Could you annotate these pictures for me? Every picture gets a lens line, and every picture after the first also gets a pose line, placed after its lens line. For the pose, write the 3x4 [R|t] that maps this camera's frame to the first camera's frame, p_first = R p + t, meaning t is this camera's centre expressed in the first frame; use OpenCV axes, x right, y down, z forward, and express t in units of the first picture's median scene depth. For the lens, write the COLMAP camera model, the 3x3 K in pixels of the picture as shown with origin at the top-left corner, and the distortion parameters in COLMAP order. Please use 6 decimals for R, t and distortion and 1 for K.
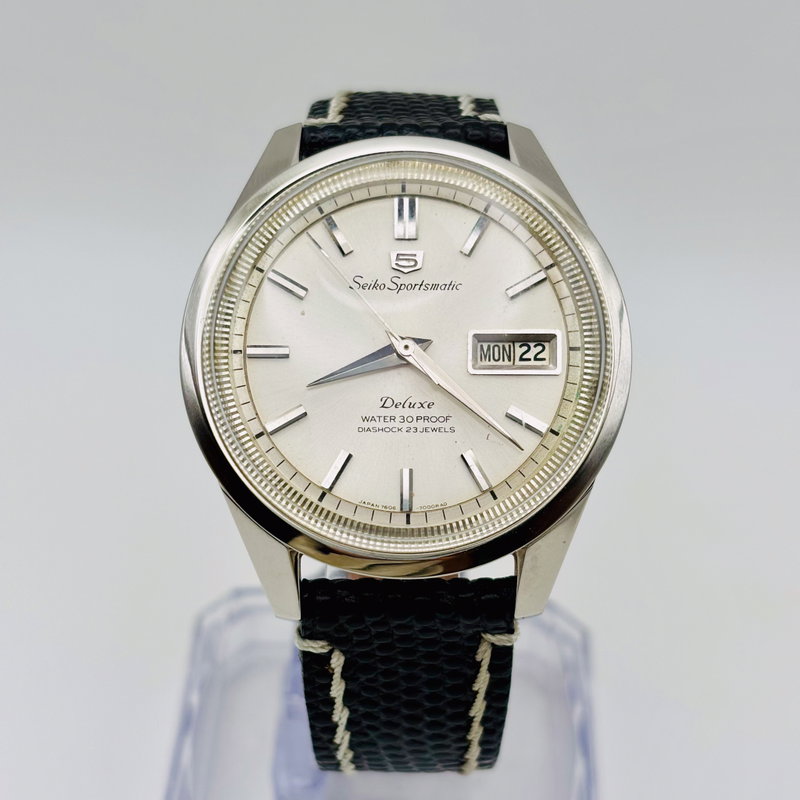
lens RADIAL K [[1732.2, 0, 345.0], [0, 1732.2, 335.5], [0, 0, 1]] dist [-0.111051, -0.350789]
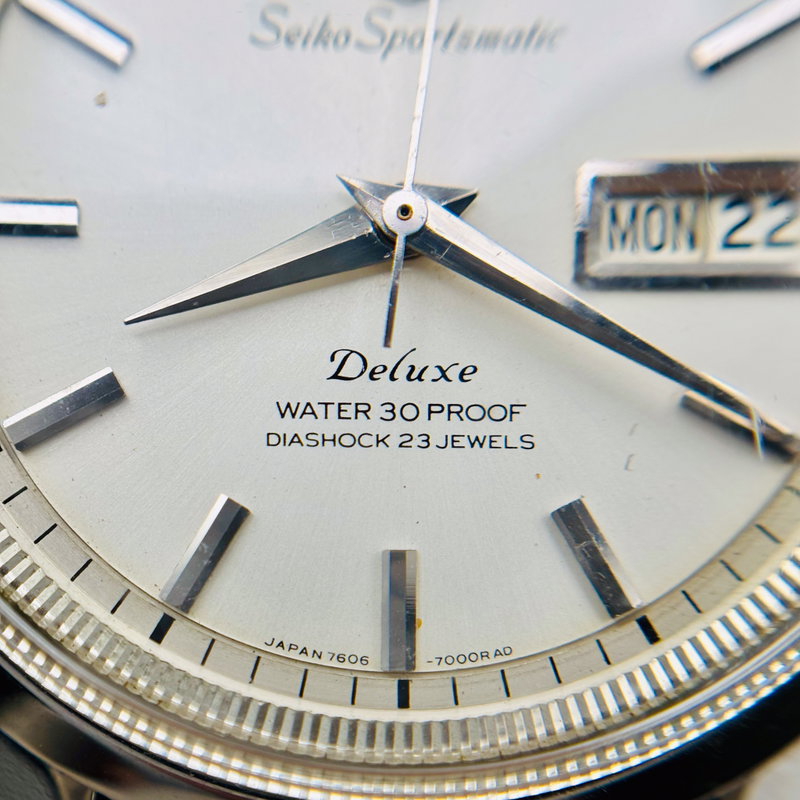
lens RADIAL K [[1714.7, 0, 280.4], [0, 1714.7, 489.4], [0, 0, 1]] dist [0.348649, 0.071892]
pose [[0.999921, 0.011837, -0.004236, 0.011836], [-0.011264, 0.993153, 0.116273, 0.022498], [0.005583, -0.116216, 0.993208, 0.630903]]
